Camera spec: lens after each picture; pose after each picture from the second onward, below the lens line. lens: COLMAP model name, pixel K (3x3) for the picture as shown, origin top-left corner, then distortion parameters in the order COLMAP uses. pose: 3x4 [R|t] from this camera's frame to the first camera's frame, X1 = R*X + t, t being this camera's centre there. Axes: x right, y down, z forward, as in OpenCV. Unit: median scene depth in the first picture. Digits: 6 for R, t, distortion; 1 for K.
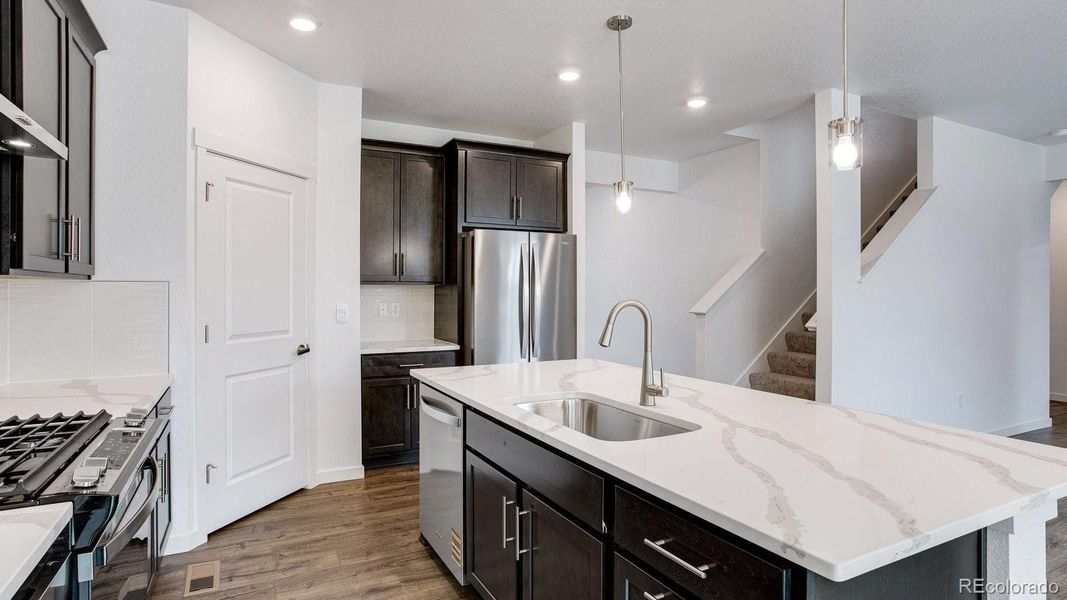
lens RADIAL K [[546.8, 0, 496.0], [0, 546.8, 300.4], [0, 0, 1]] dist [-0.048287, 0.000239]
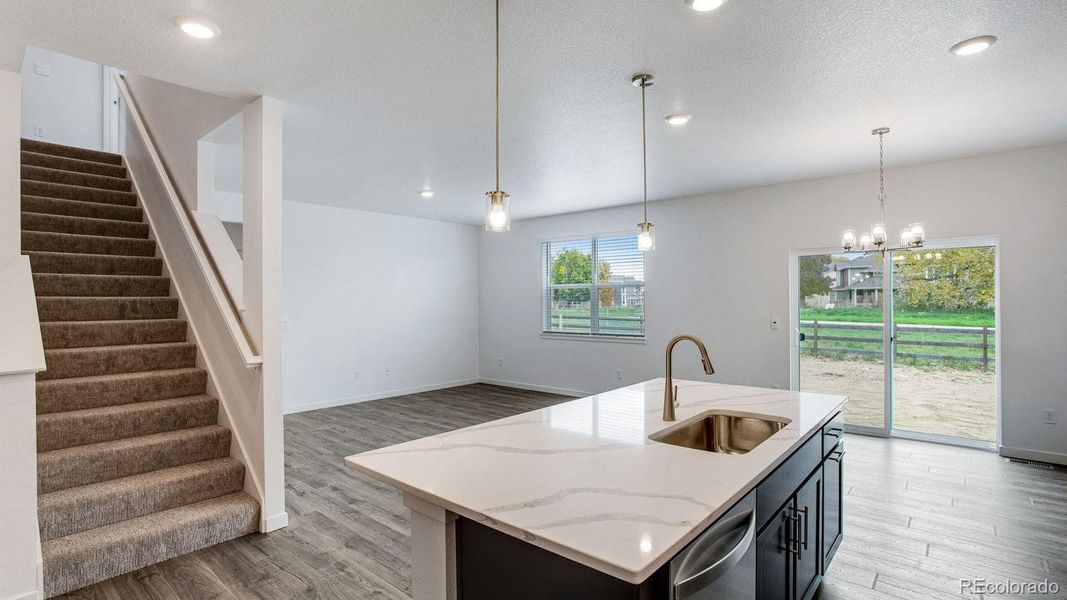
lens RADIAL K [[507.3, 0, 533.5], [0, 507.3, 300.0], [0, 0, 1]] dist [-0.041623, 0.000506]
pose [[-0.401426, 0.001687, 0.915890, -0.361553], [0.021297, 0.999745, 0.007493, -0.056059], [-0.915644, 0.022513, -0.401360, 1.014295]]
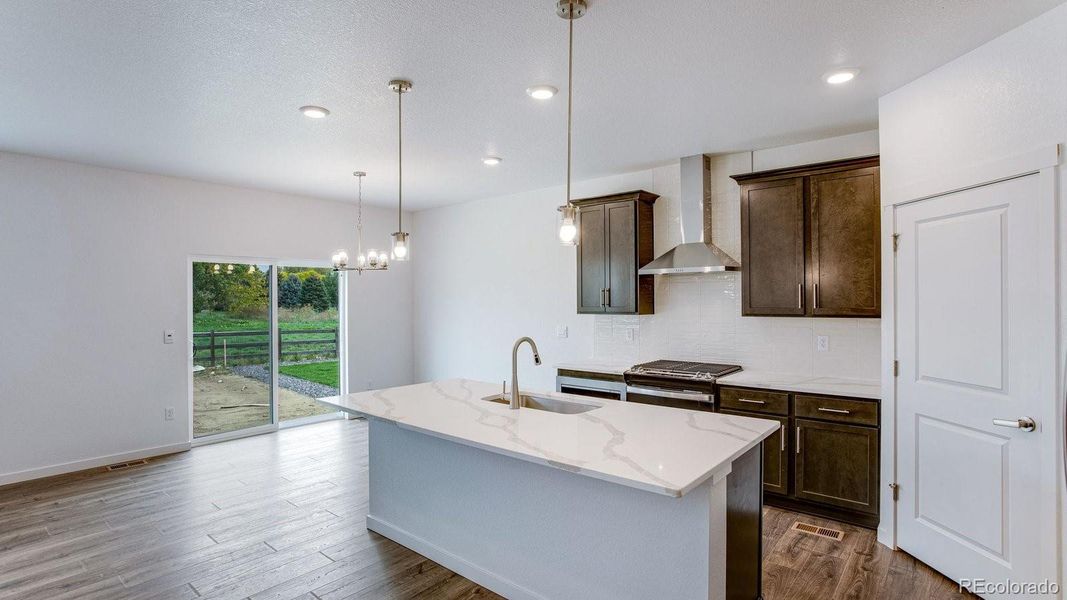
lens RADIAL K [[507.3, 0, 533.5], [0, 507.3, 300.0], [0, 0, 1]] dist [-0.041623, 0.000506]
pose [[-0.909820, 0.002078, -0.414998, 0.483320], [-0.003322, 0.999919, 0.012292, -0.074685], [0.414990, 0.012562, -0.909739, 1.344921]]
